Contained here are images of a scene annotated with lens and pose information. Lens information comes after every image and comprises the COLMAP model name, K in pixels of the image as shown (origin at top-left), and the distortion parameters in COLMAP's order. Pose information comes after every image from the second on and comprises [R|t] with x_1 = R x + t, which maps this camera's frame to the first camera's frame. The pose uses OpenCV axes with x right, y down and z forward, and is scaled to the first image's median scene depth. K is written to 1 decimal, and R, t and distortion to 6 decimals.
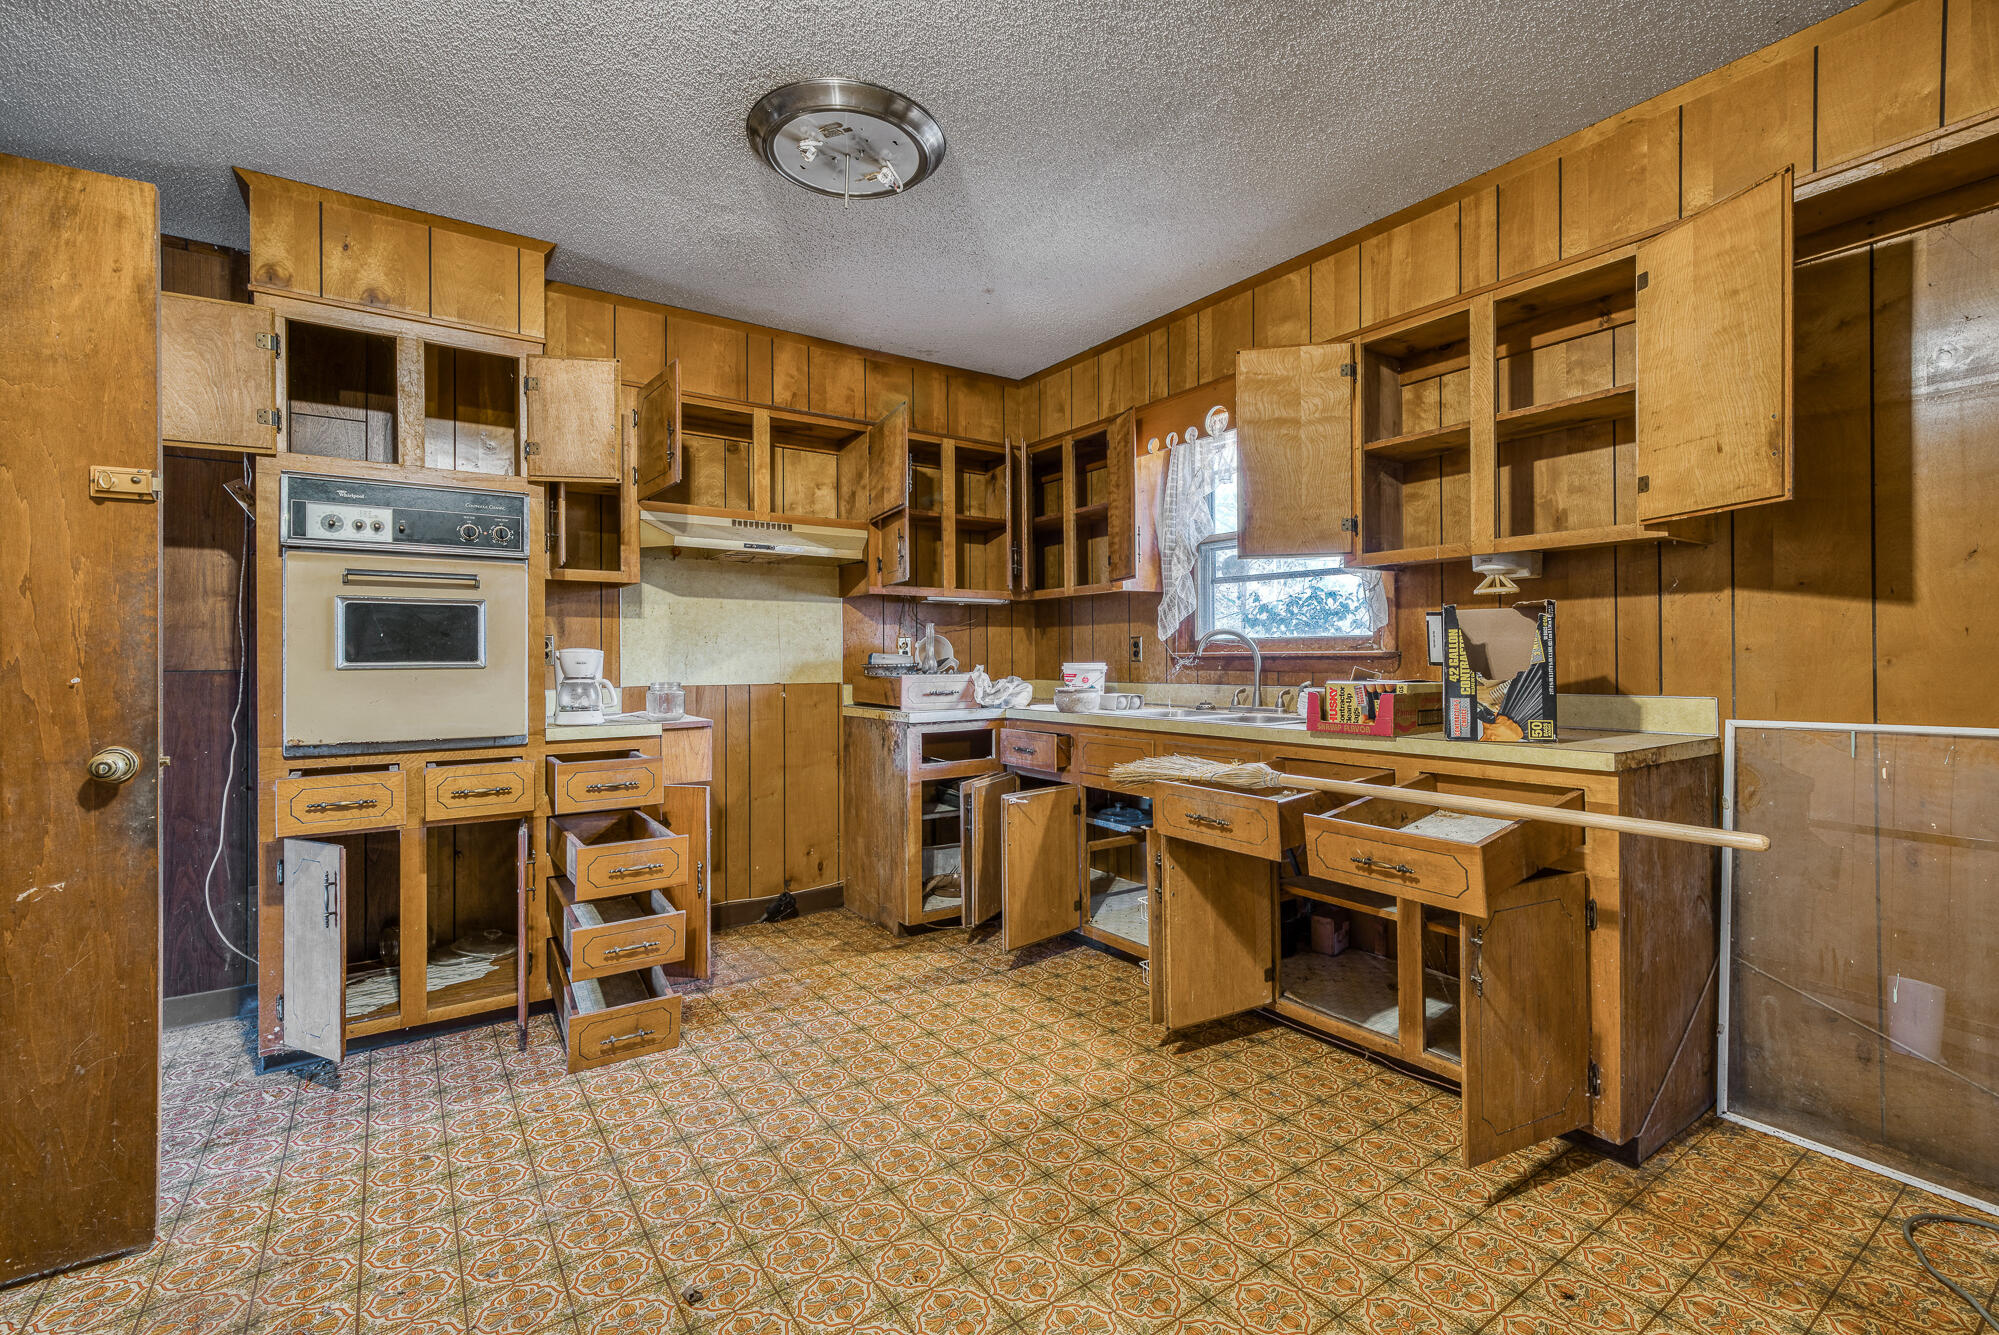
lens RADIAL K [[877.1, 0, 997.6], [0, 877.1, 659.9], [0, 0, 1]] dist [0.009557, 0.001478]
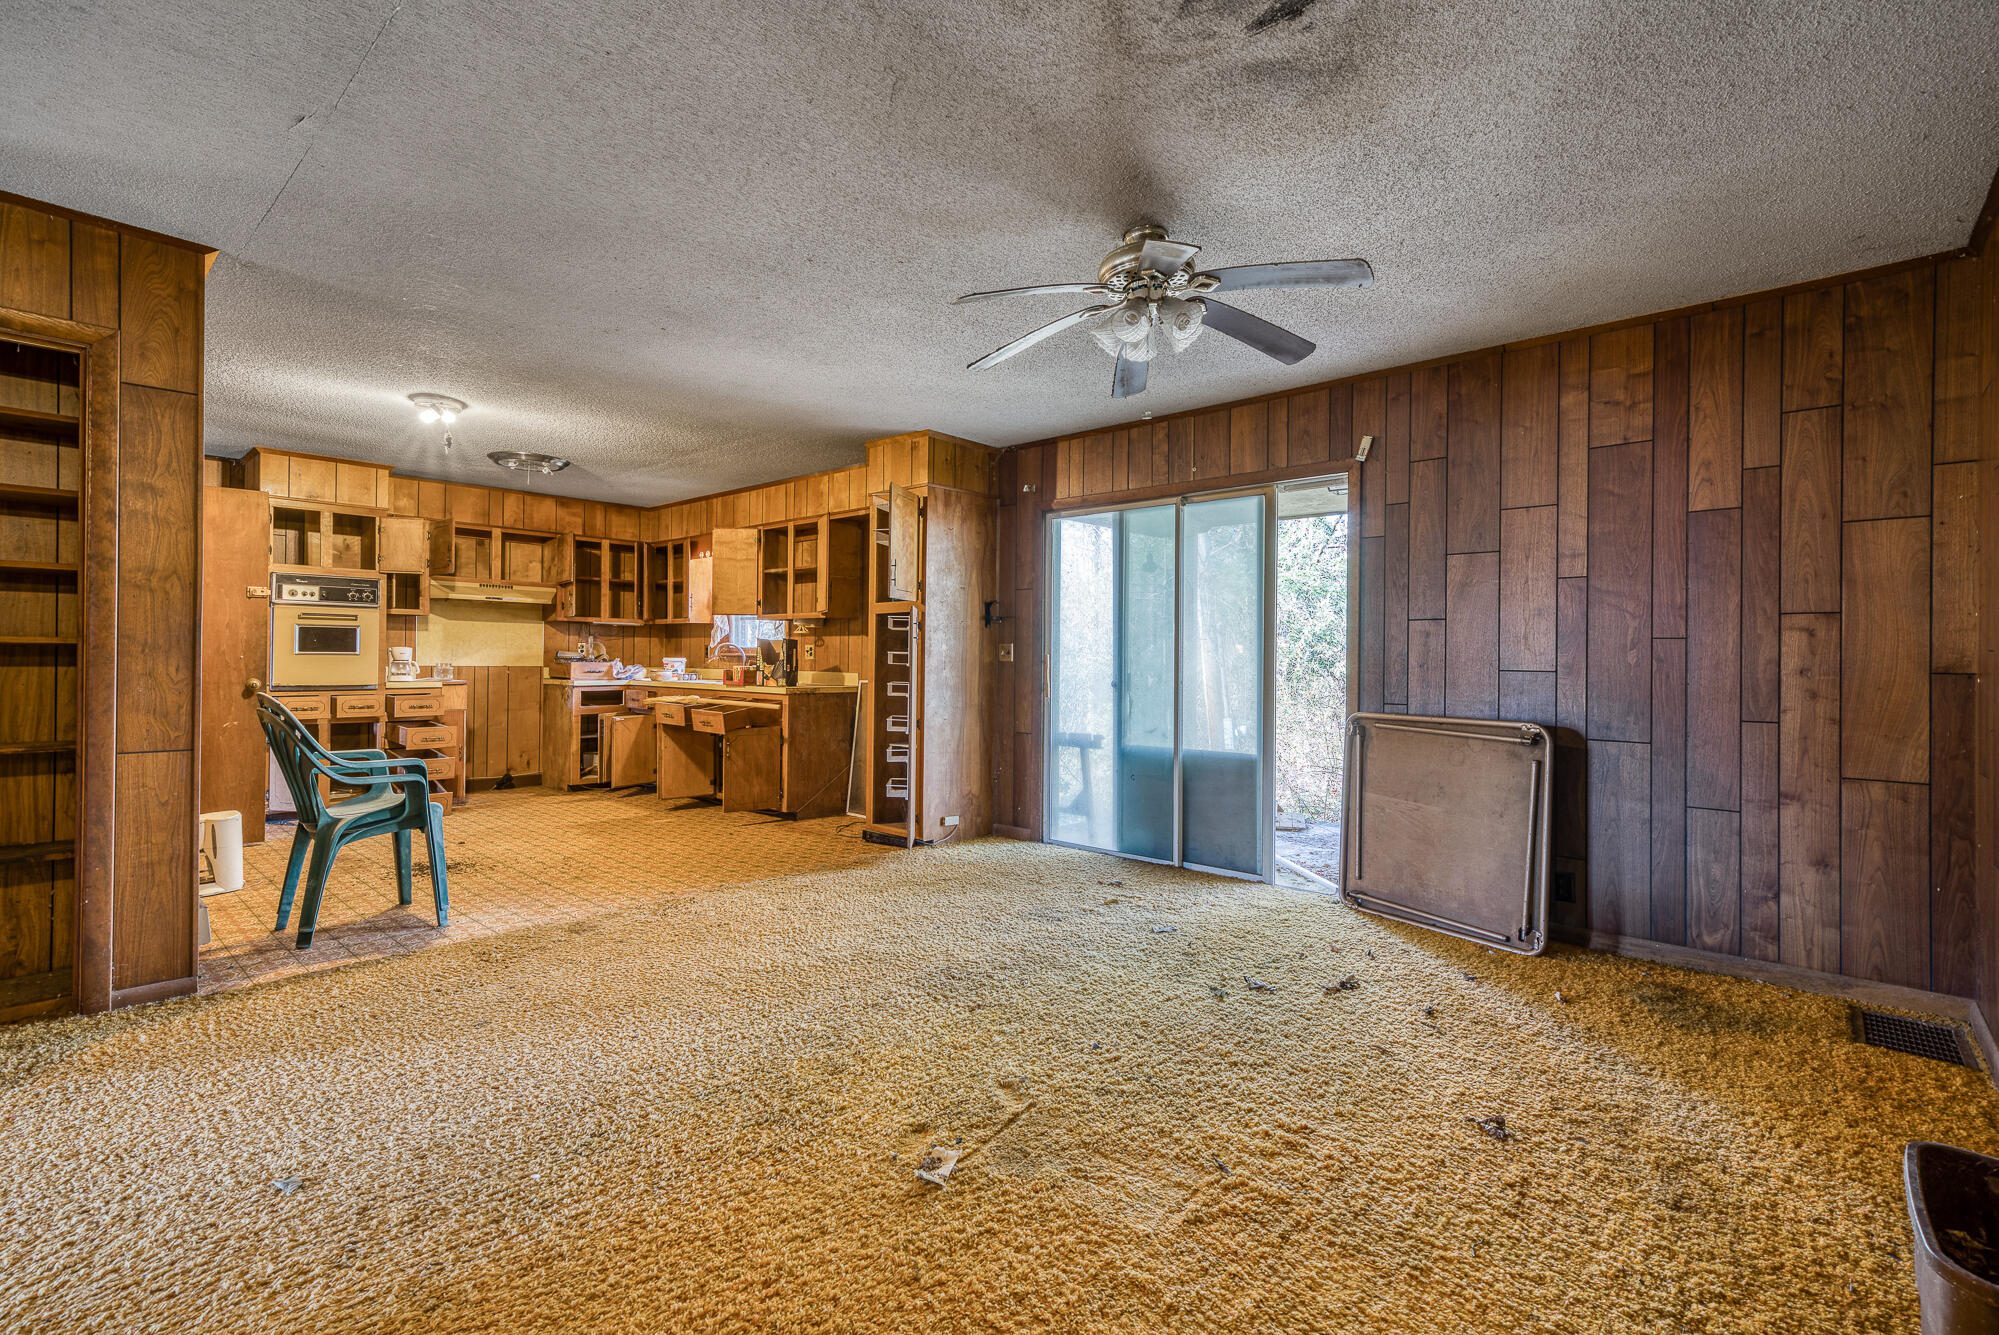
lens RADIAL K [[893.7, 0, 1003.4], [0, 893.7, 662.5], [0, 0, 1]] dist [-0.001525, -0.000366]
pose [[0.972812, 0.015472, 0.231079, 0.407562], [-0.016314, 0.999865, 0.001733, -0.002141], [-0.231022, -0.005456, 0.972933, -1.307492]]
